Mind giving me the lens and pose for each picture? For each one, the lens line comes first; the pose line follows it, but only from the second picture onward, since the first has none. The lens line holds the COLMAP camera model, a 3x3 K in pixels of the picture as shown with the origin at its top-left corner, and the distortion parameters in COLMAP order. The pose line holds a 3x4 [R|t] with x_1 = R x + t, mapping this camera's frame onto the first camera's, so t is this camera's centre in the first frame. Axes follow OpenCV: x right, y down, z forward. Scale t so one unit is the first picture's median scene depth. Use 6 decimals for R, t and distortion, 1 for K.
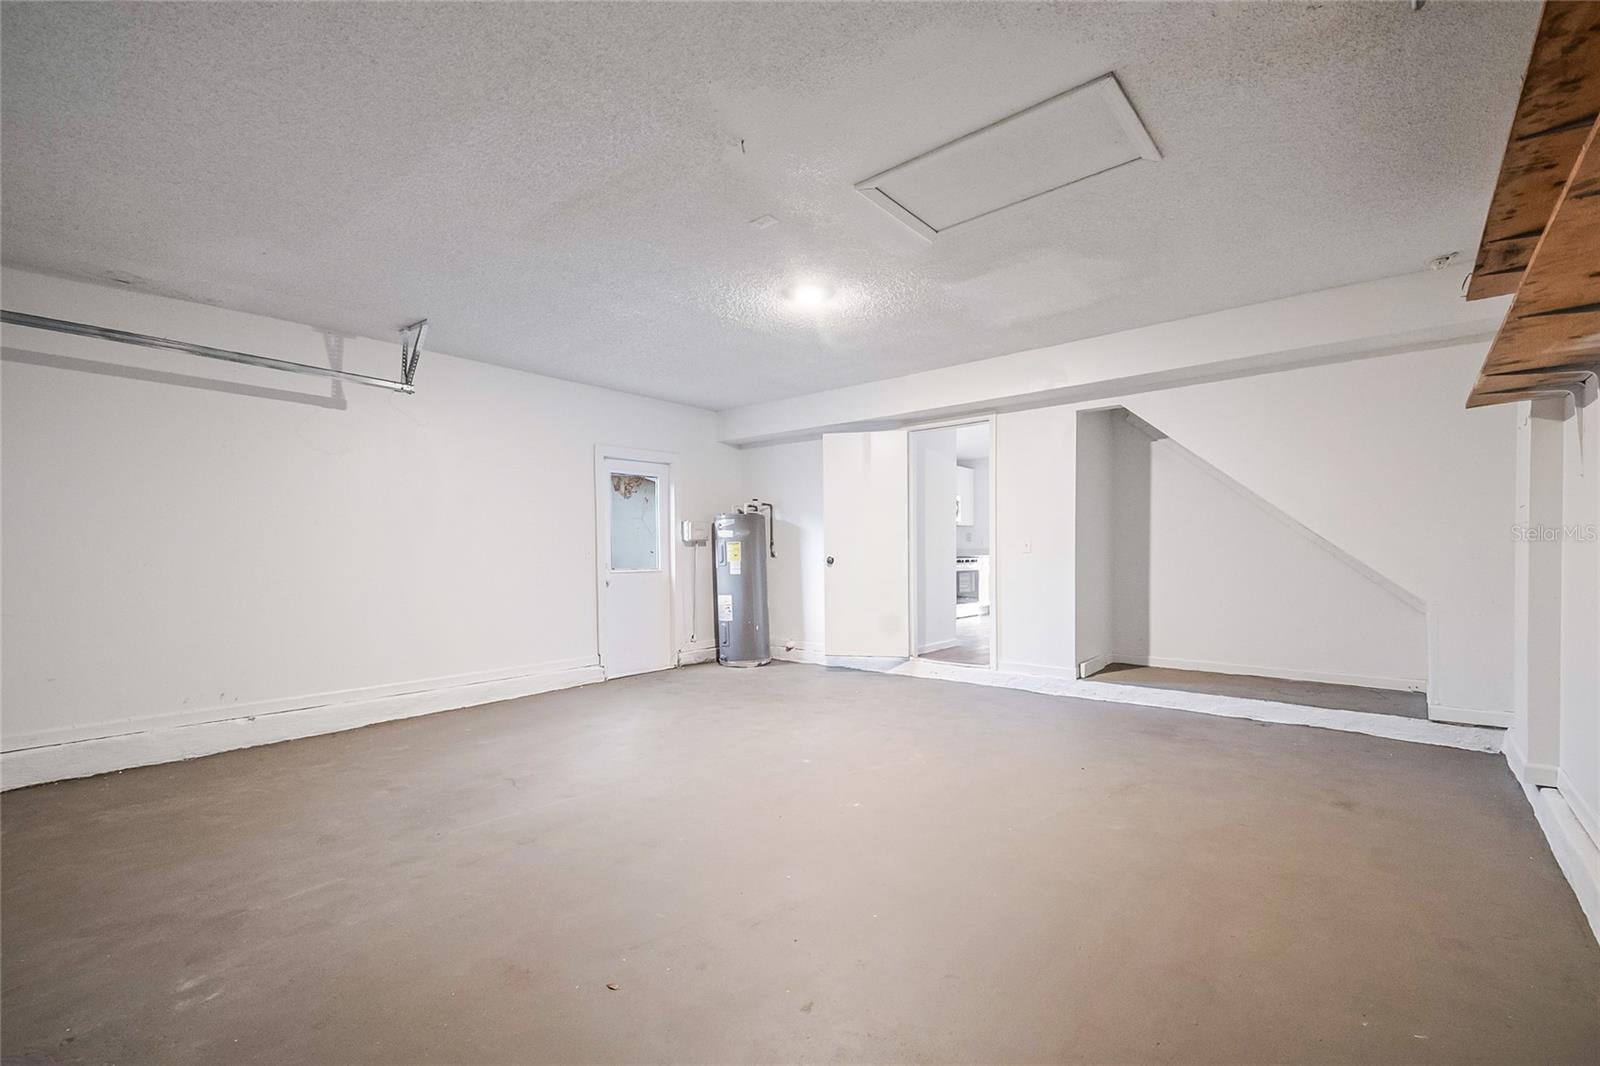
lens RADIAL K [[700.3, 0, 811.0], [0, 700.3, 540.2], [0, 0, 1]] dist [0.048304, -0.018998]
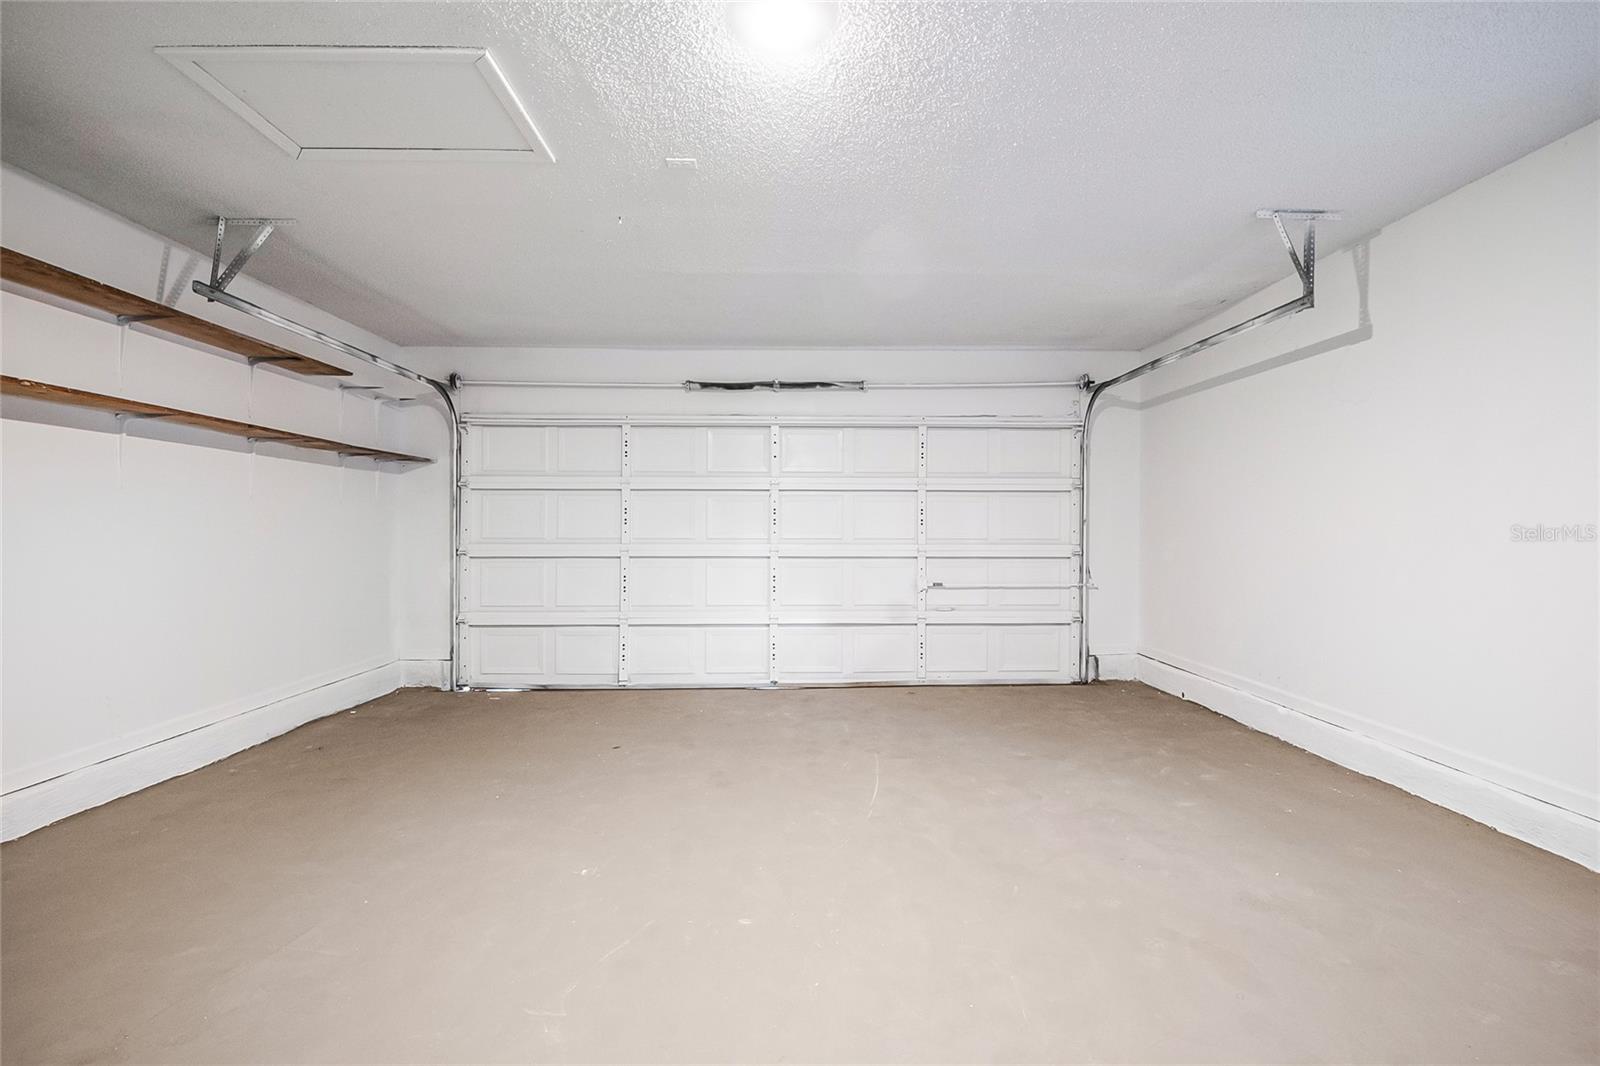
lens RADIAL K [[700.3, 0, 811.0], [0, 700.3, 540.2], [0, 0, 1]] dist [0.048304, -0.018998]
pose [[-0.746535, 0.006917, -0.665310, 0.265179], [0.012927, 0.999908, -0.004109, 0.019069], [0.665220, -0.011668, -0.746556, 1.179742]]
